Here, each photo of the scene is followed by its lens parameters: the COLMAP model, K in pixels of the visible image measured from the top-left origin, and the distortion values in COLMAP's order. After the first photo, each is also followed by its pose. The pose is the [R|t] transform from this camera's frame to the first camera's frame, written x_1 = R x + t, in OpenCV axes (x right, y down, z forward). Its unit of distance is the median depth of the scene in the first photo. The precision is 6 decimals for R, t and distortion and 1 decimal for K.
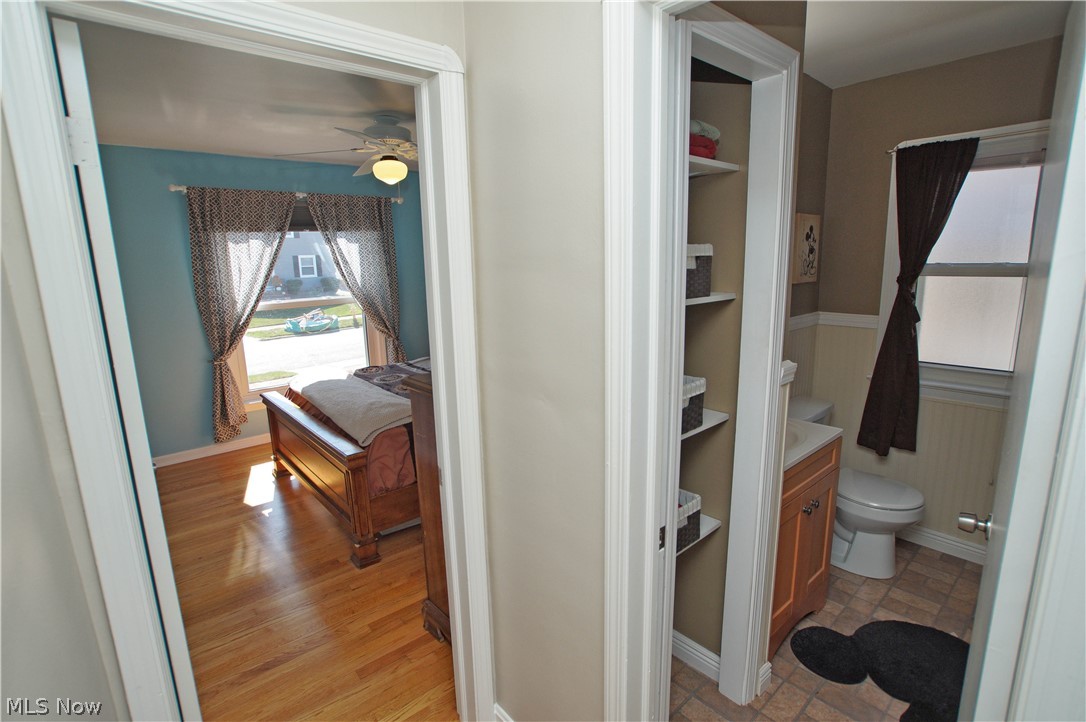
lens RADIAL K [[531.2, 0, 548.7], [0, 531.2, 361.4], [0, 0, 1]] dist [-0.070281, 0.035331]
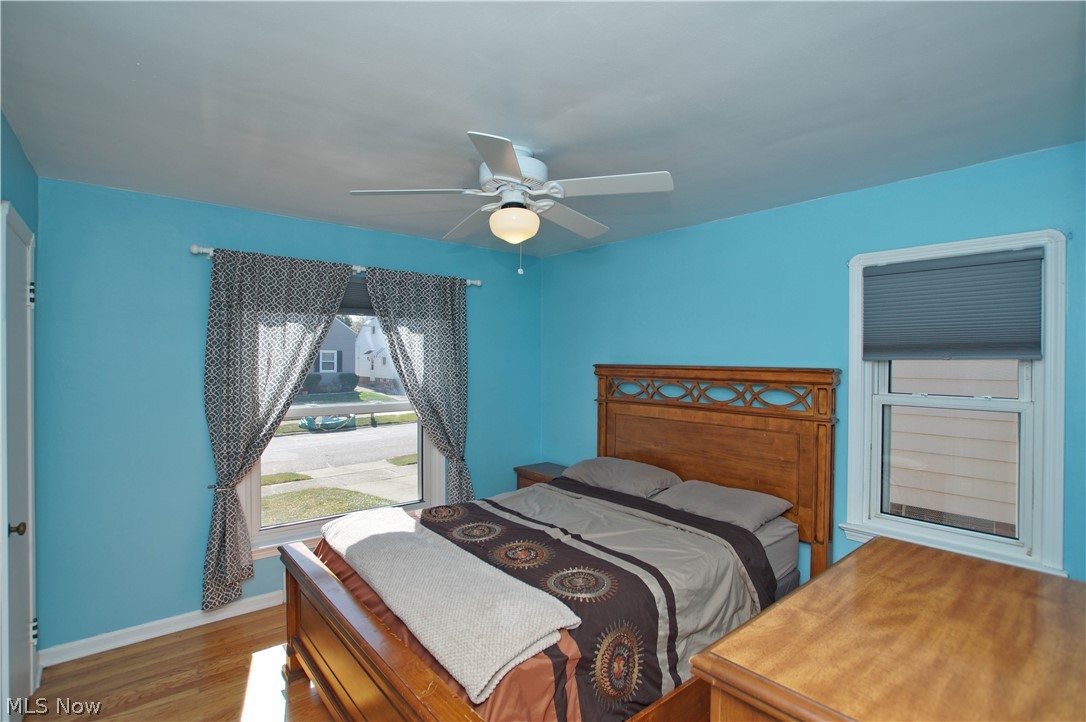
lens RADIAL K [[531.2, 0, 548.7], [0, 531.2, 361.4], [0, 0, 1]] dist [-0.070281, 0.035331]
pose [[0.999274, 0.029810, -0.023714, -0.176375], [-0.033808, 0.980895, -0.191580, -0.046807], [0.017550, 0.192243, 0.981190, 0.274090]]
